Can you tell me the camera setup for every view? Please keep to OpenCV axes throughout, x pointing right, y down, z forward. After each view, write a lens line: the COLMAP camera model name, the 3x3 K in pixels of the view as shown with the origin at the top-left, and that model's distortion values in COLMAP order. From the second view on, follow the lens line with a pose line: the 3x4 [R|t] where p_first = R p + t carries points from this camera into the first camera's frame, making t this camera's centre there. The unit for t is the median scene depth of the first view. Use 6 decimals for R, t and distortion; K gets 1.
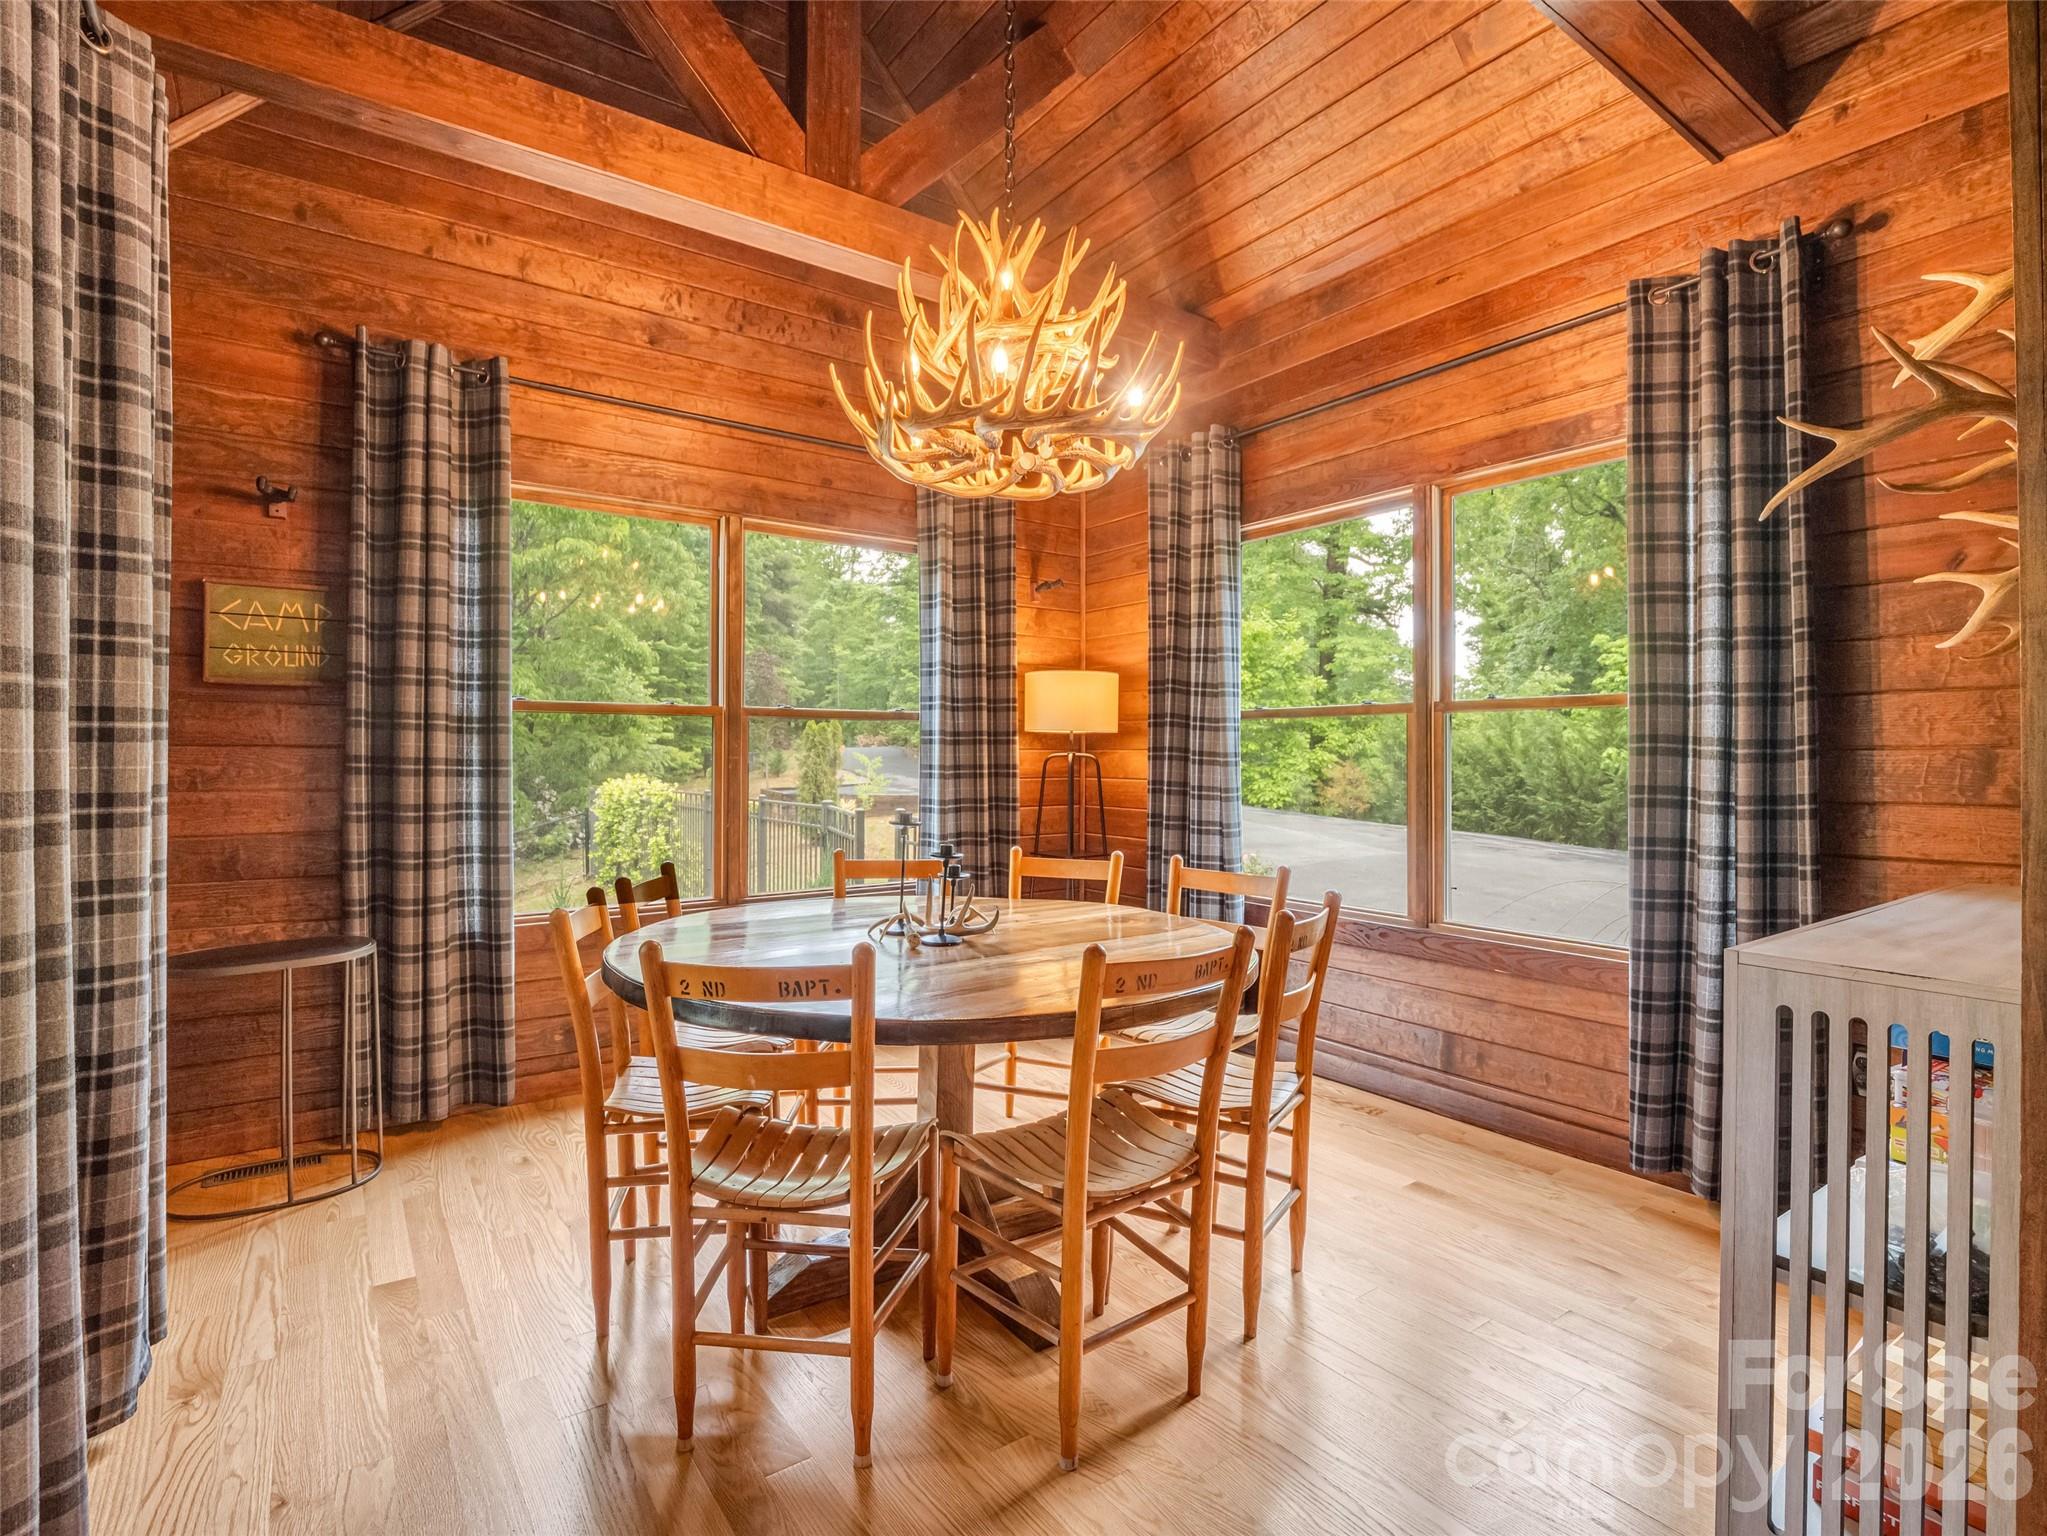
lens RADIAL K [[1012.5, 0, 1013.4], [0, 1012.5, 749.0], [0, 0, 1]] dist [0.000163, -0.008992]
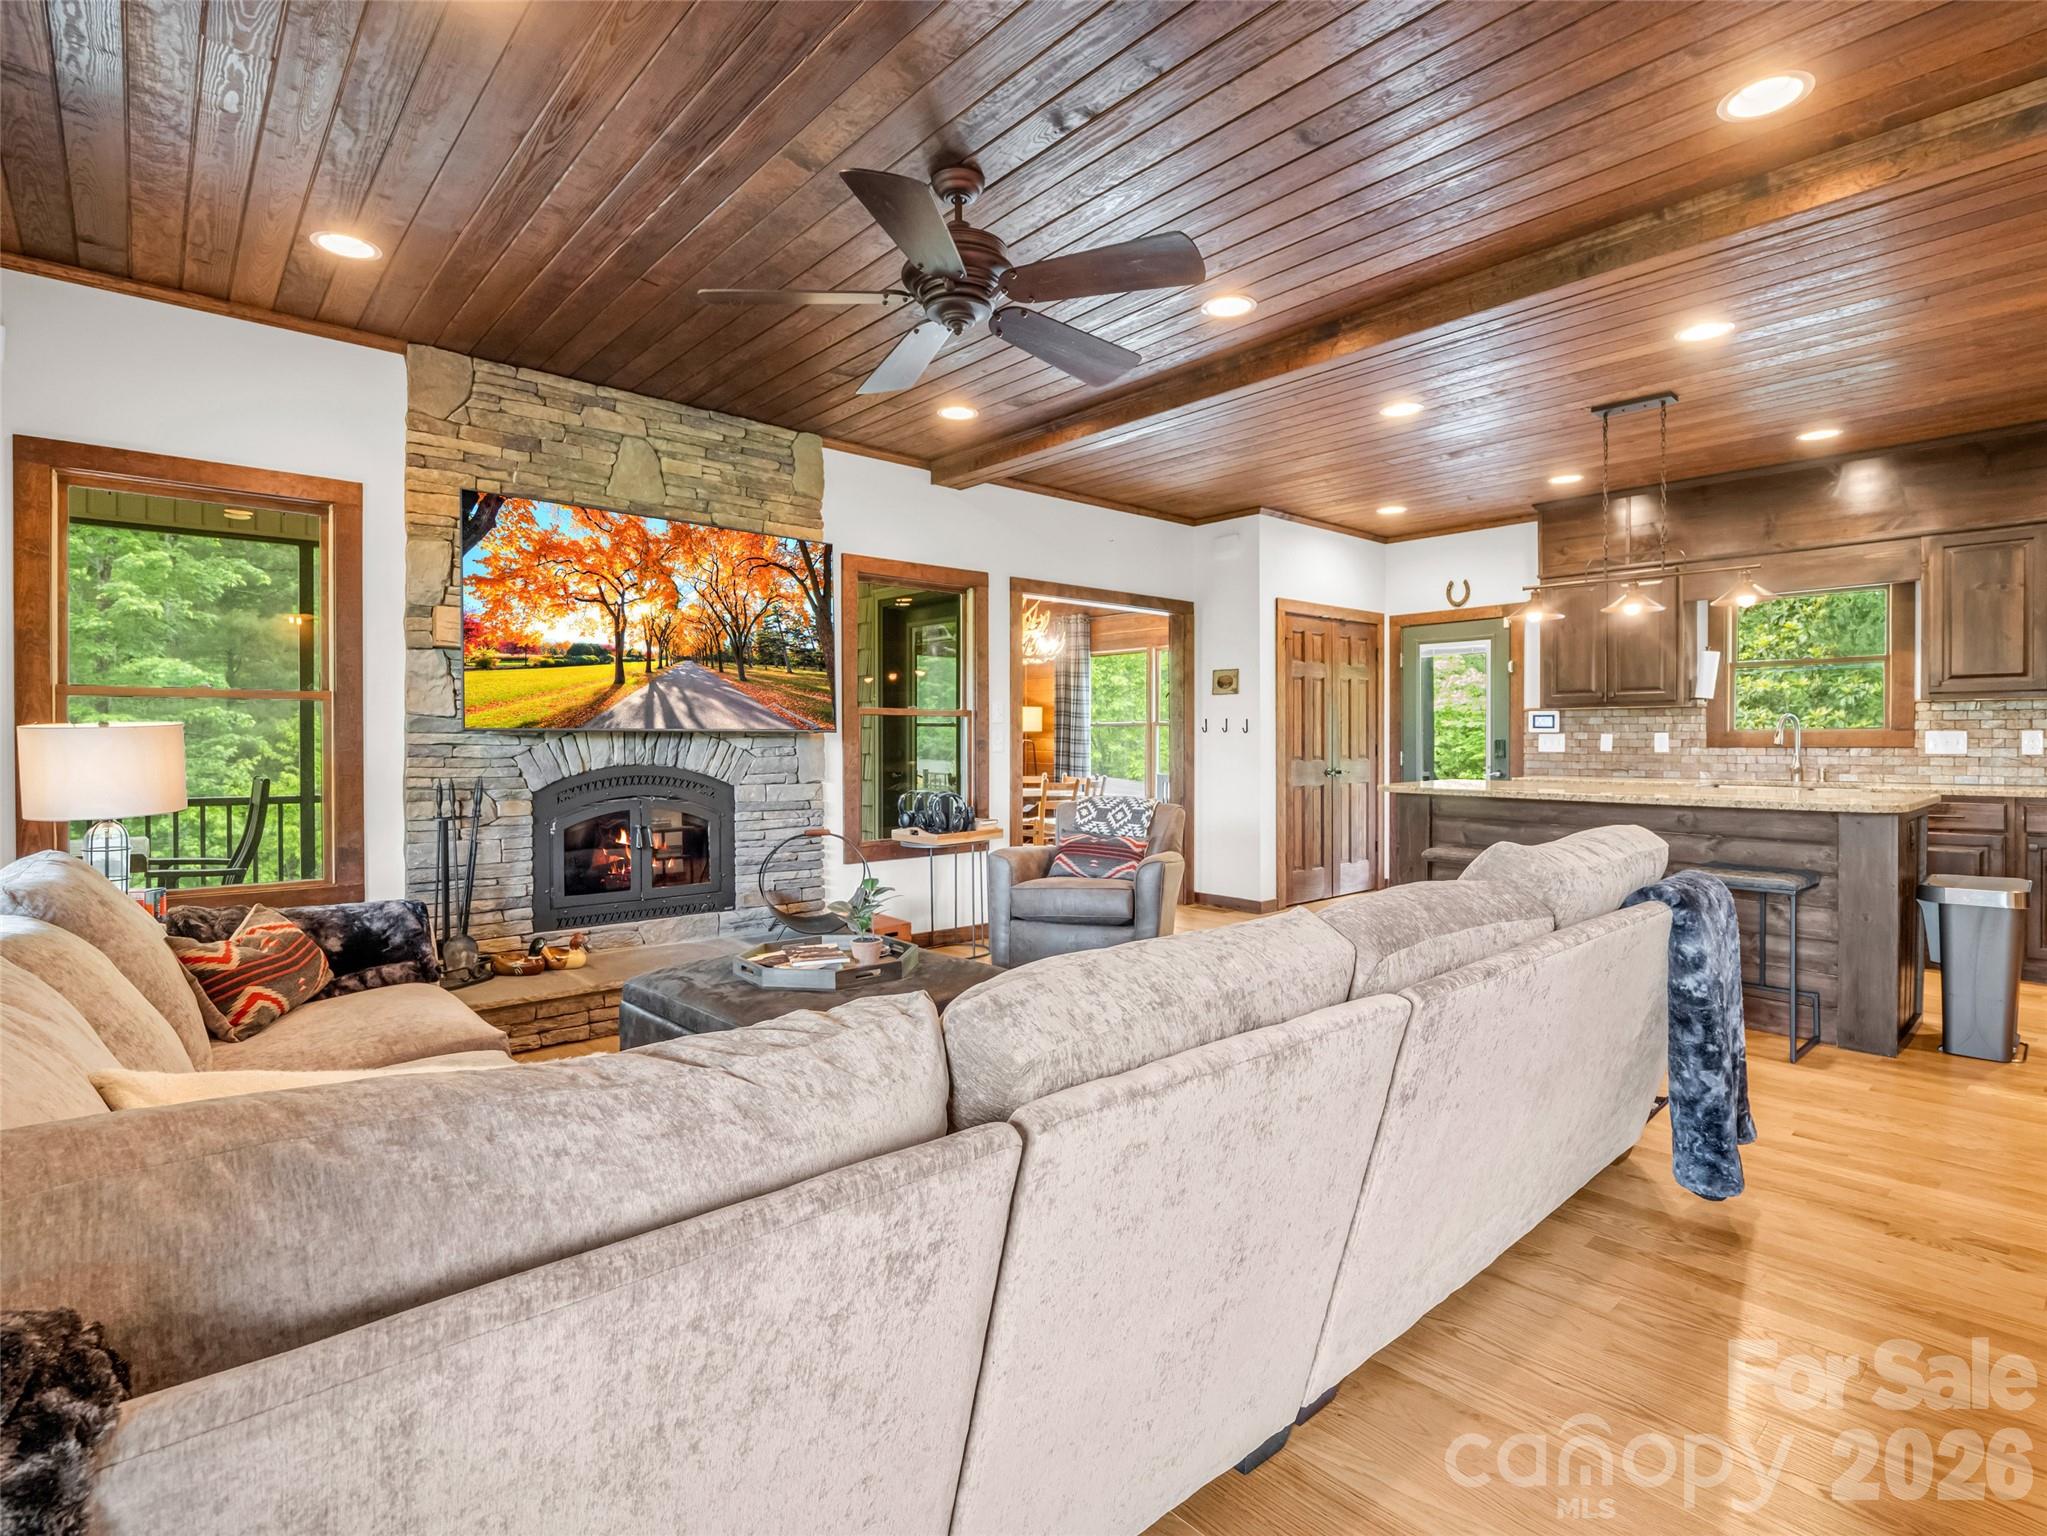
lens RADIAL K [[1012.5, 0, 1013.4], [0, 1012.5, 749.0], [0, 0, 1]] dist [0.000163, -0.008992]
pose [[0.995391, -0.001526, 0.095889, -0.201854], [0.000360, 0.999926, 0.012174, -0.003787], [-0.095901, -0.012083, 0.995318, -1.436876]]
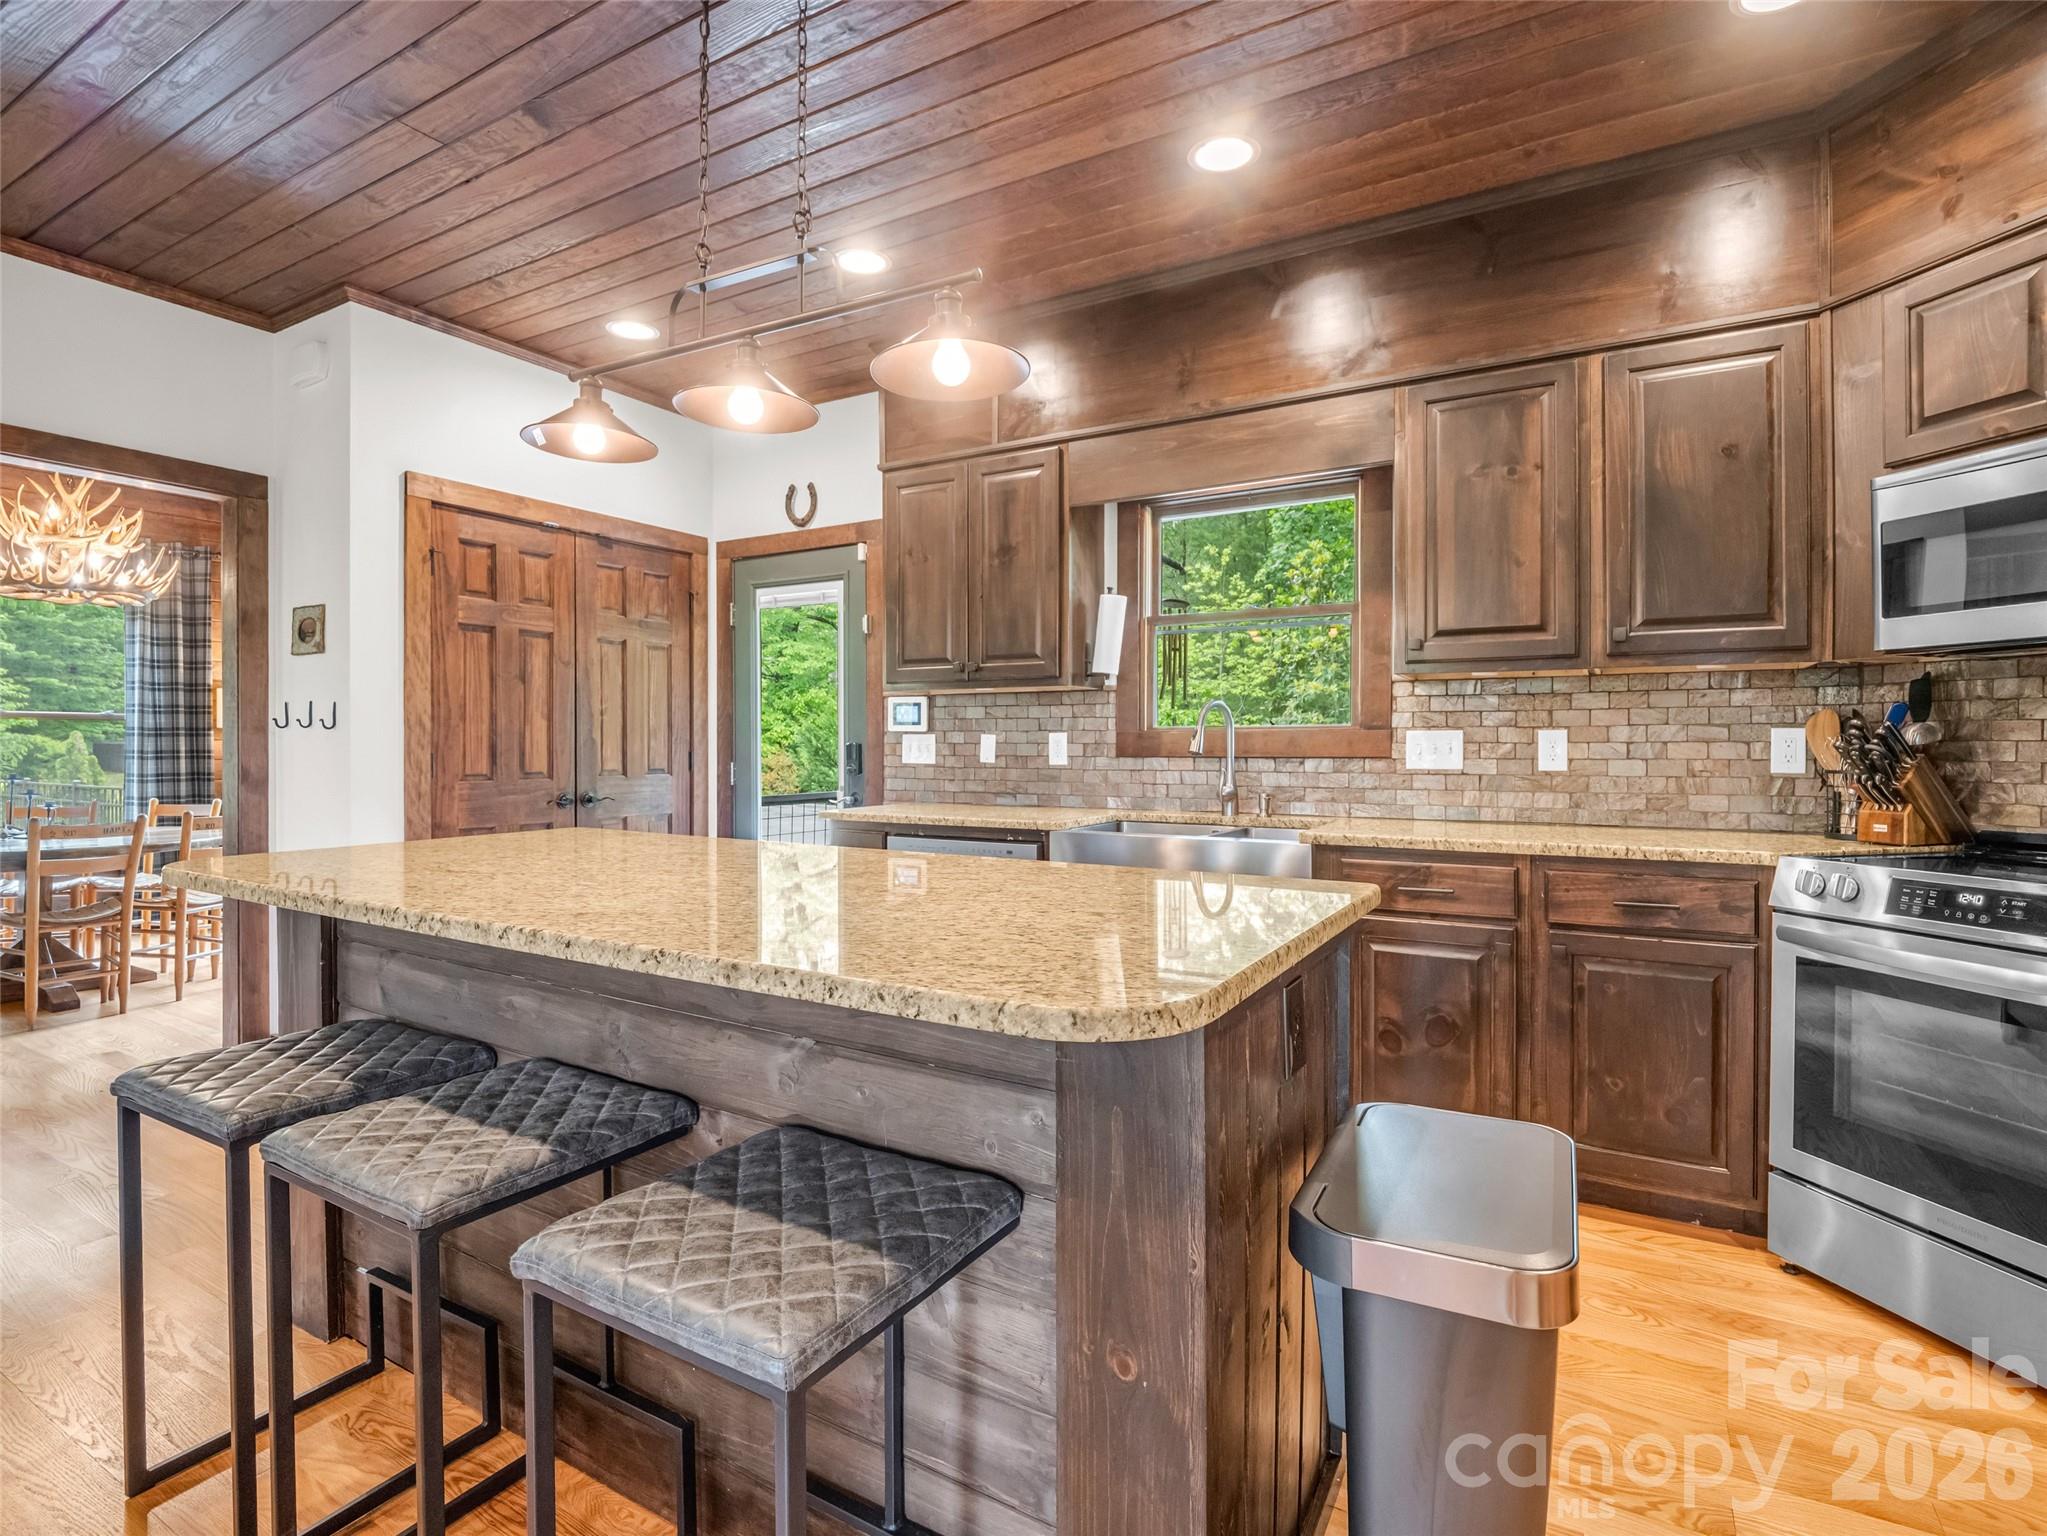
lens RADIAL K [[1022.0, 0, 1028.2], [0, 1022.0, 744.5], [0, 0, 1]] dist [-0.015502, -0.000351]
pose [[0.908983, 0.001110, 0.416832, 0.483139], [-0.002958, 0.999988, 0.003786, -0.001852], [-0.416823, -0.004674, 0.908976, -0.864584]]
